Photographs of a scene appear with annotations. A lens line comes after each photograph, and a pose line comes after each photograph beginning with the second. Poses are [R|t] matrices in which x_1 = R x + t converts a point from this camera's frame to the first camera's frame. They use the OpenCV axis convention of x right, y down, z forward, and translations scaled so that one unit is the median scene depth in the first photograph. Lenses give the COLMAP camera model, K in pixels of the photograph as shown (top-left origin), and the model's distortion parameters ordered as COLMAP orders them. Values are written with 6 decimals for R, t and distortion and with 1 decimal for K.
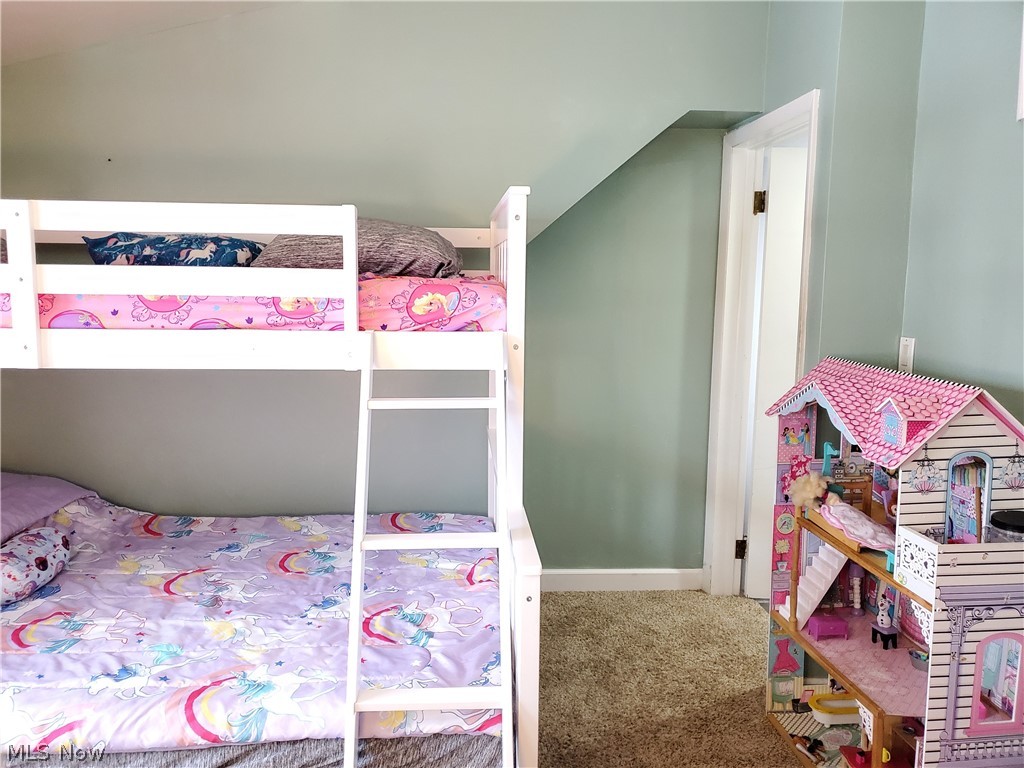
lens RADIAL K [[796.4, 0, 512.5], [0, 796.4, 387.8], [0, 0, 1]] dist [0.066170, -0.072642]
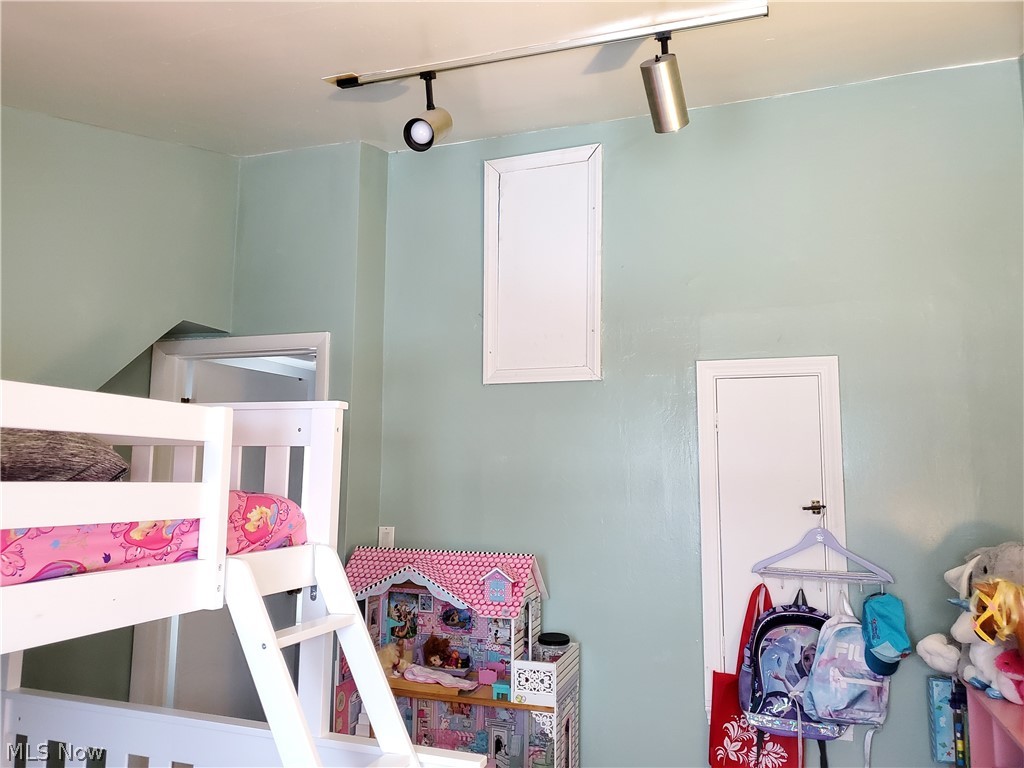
lens RADIAL K [[765.0, 0, 511.4], [0, 765.0, 382.5], [0, 0, 1]] dist [-0.001983, 0.002391]
pose [[0.418313, 0.105432, 0.902163, -0.790422], [0.120152, 0.978089, -0.170017, -0.077700], [-0.900321, 0.179517, 0.396479, 0.395021]]
